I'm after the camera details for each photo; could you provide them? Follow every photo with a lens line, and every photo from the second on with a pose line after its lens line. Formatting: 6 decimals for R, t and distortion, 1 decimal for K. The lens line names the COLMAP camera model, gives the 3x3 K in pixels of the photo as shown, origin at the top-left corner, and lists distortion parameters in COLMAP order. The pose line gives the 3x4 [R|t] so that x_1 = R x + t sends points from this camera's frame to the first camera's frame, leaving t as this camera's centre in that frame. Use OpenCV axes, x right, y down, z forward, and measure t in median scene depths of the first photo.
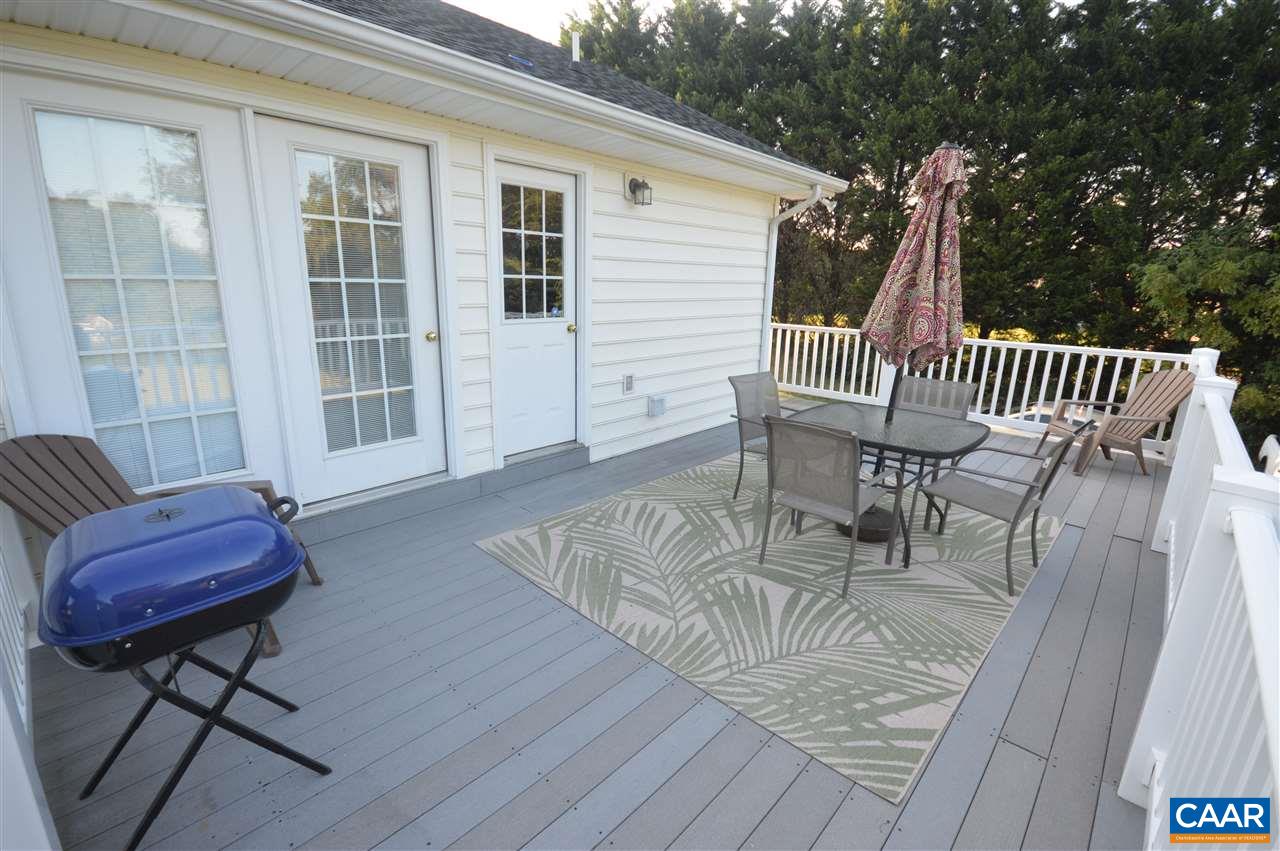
lens RADIAL K [[570.9, 0, 631.8], [0, 570.9, 430.9], [0, 0, 1]] dist [-0.000836, -0.003515]
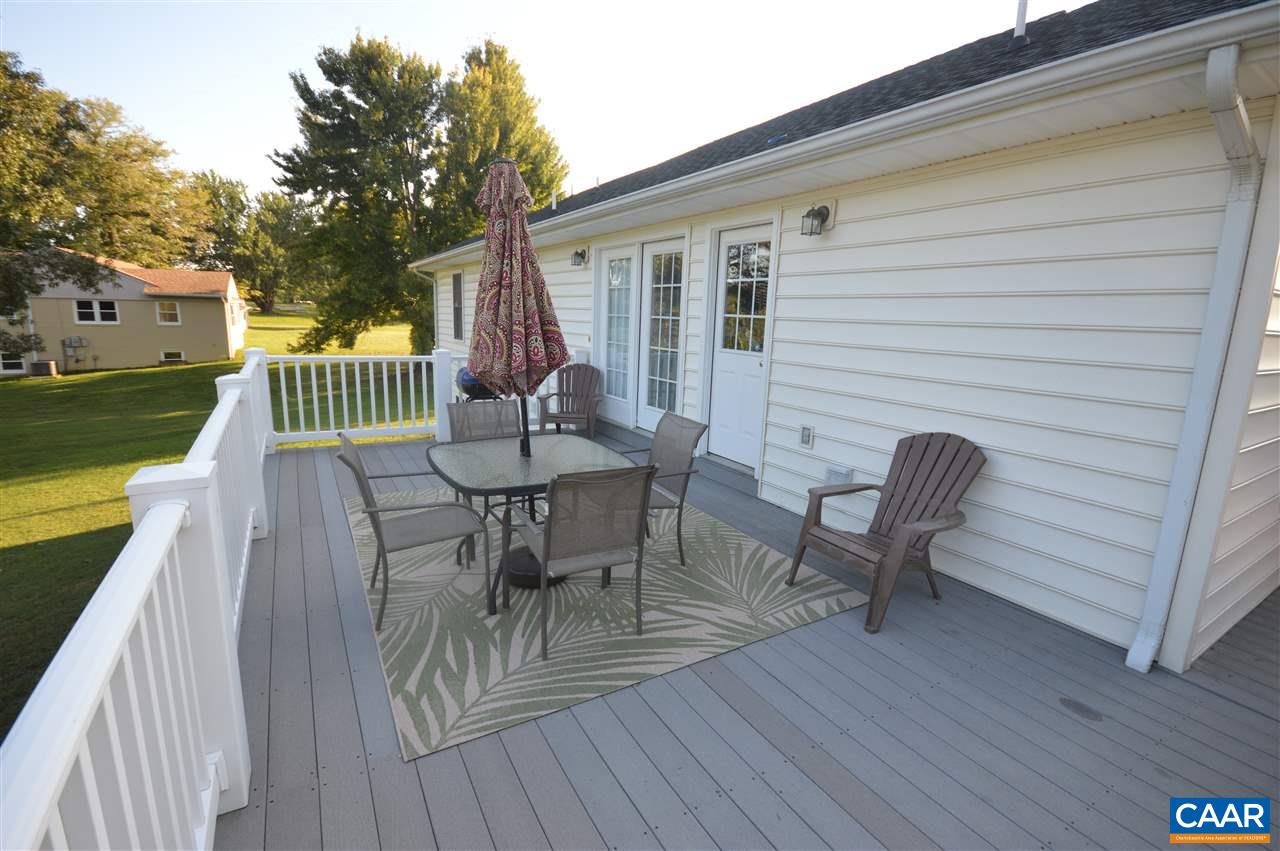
lens RADIAL K [[570.9, 0, 637.9], [0, 570.9, 420.4], [0, 0, 1]] dist [-0.000836, -0.003515]
pose [[-0.260751, 0.160350, -0.951996, 1.001232], [-0.264931, 0.936366, 0.230282, -0.268606], [0.928343, 0.312259, -0.201677, 1.049126]]
